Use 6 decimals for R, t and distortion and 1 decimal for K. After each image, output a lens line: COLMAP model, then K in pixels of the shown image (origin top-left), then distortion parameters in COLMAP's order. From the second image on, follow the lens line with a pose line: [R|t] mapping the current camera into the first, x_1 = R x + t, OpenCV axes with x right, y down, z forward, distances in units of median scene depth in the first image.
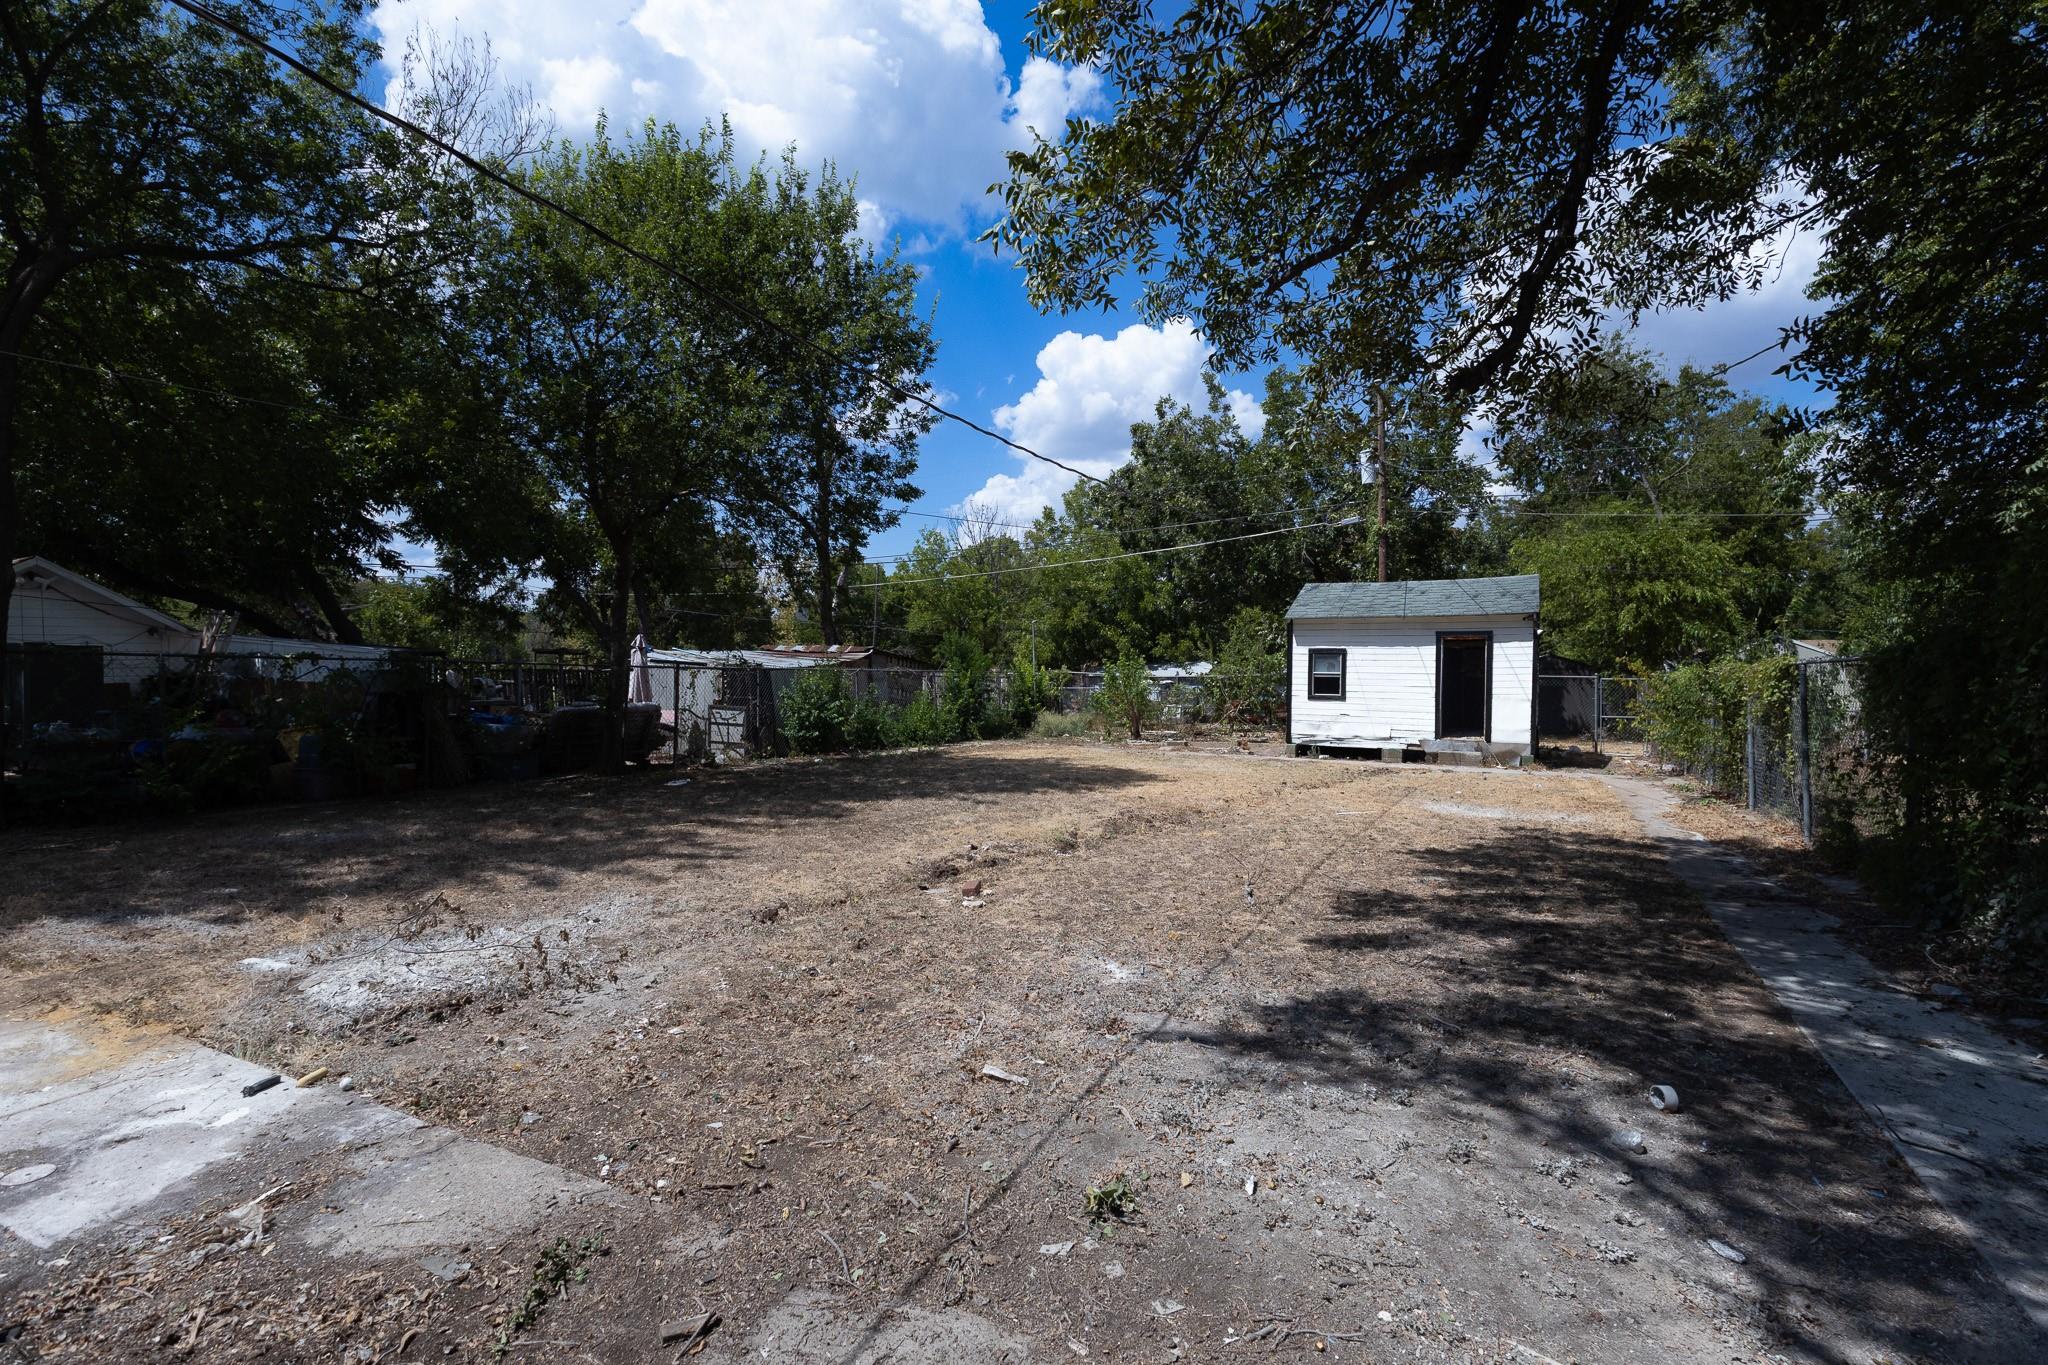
lens RADIAL K [[945.3, 0, 1016.0], [0, 945.3, 677.9], [0, 0, 1]] dist [-0.018297, -0.000246]
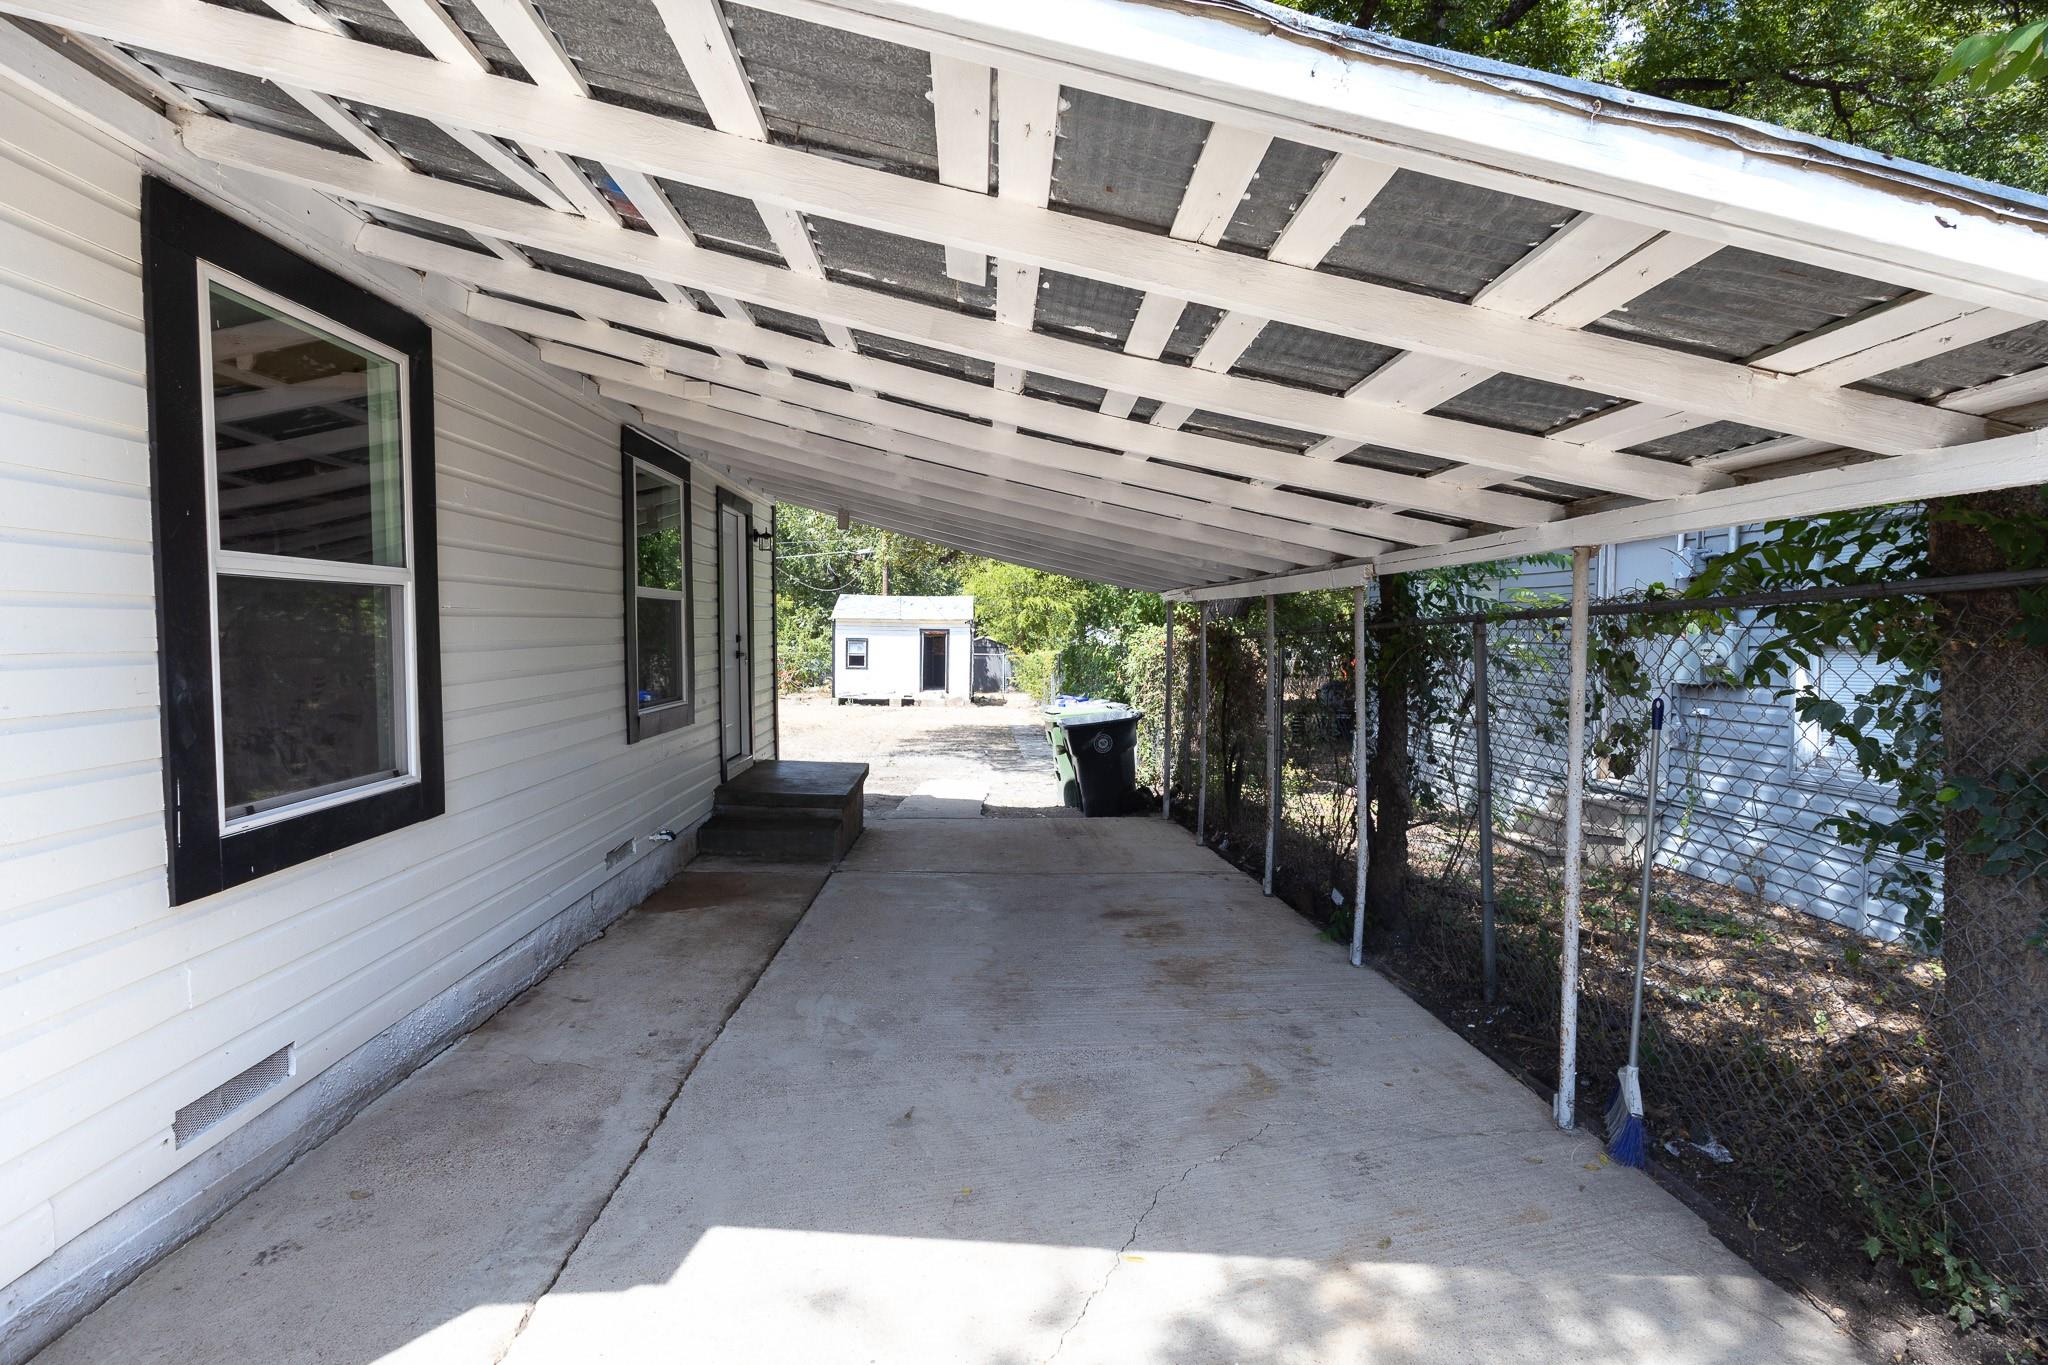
lens RADIAL K [[945.3, 0, 1025.9], [0, 945.3, 682.9], [0, 0, 1]] dist [-0.018297, -0.000246]
pose [[0.851798, -0.017833, 0.523567, -0.268173], [-0.003417, 0.999210, 0.039593, -0.018913], [-0.523859, -0.035514, 0.851064, -0.522803]]
